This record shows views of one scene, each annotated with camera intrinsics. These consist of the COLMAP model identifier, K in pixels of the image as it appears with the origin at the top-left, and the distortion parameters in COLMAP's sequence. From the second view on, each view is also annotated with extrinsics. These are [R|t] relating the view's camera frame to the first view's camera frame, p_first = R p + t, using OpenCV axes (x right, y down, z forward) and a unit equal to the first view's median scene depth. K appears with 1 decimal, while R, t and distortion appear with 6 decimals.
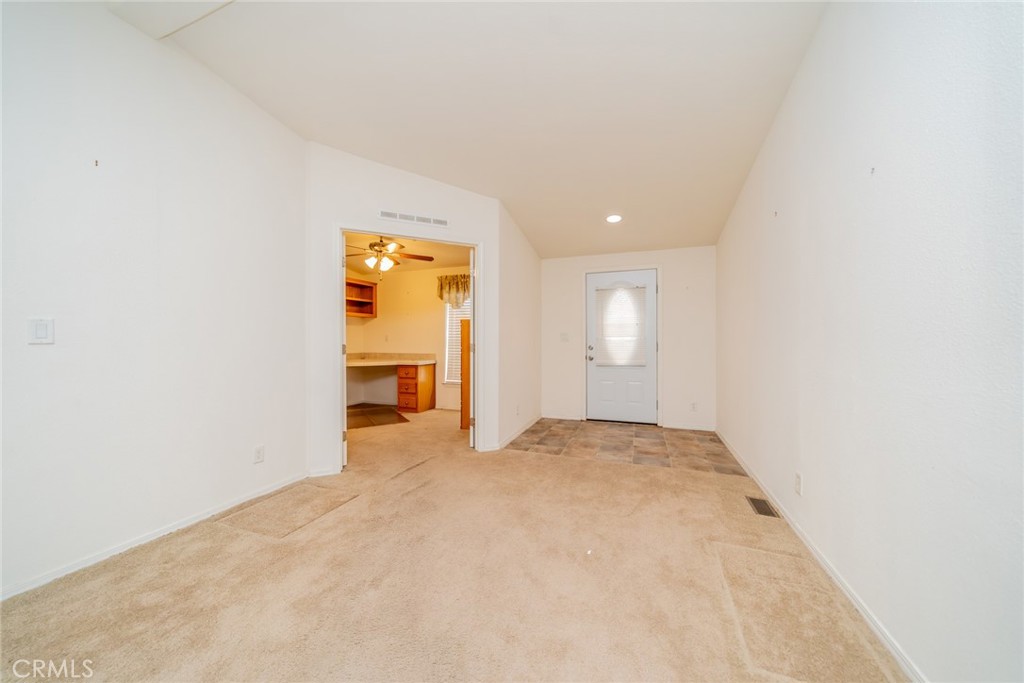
lens RADIAL K [[379.2, 0, 521.3], [0, 379.2, 342.6], [0, 0, 1]] dist [-0.000719, -0.000041]
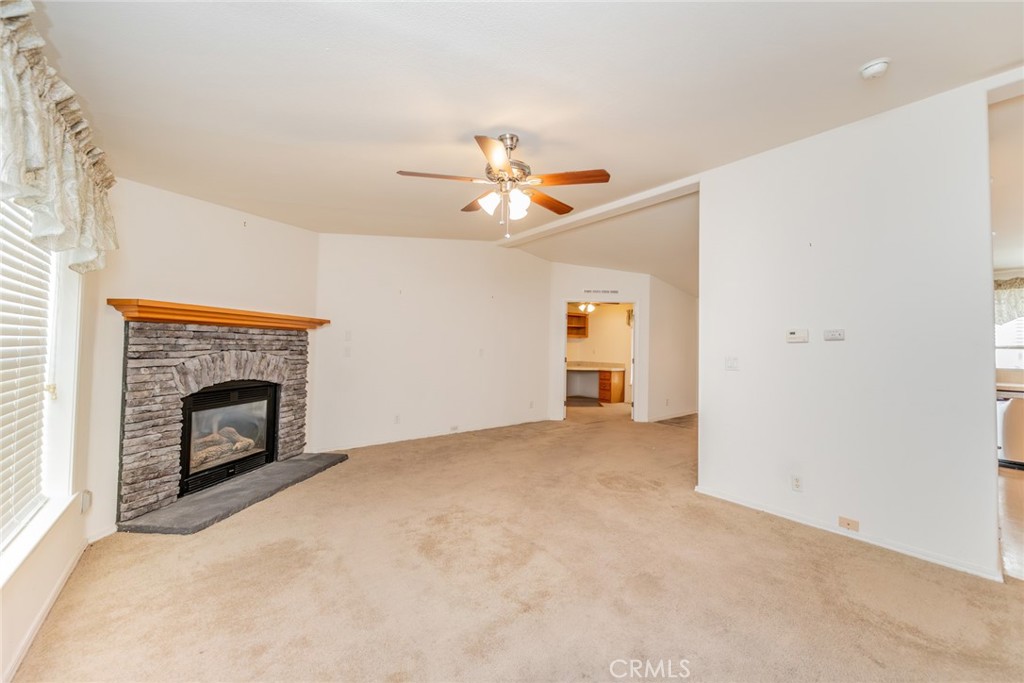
lens RADIAL K [[379.2, 0, 521.3], [0, 379.2, 342.6], [0, 0, 1]] dist [-0.000719, -0.000041]
pose [[0.845736, 0.008779, -0.533529, 0.217074], [-0.019375, 0.999711, -0.014263, -0.024115], [0.533249, 0.022400, 0.845662, -0.442011]]
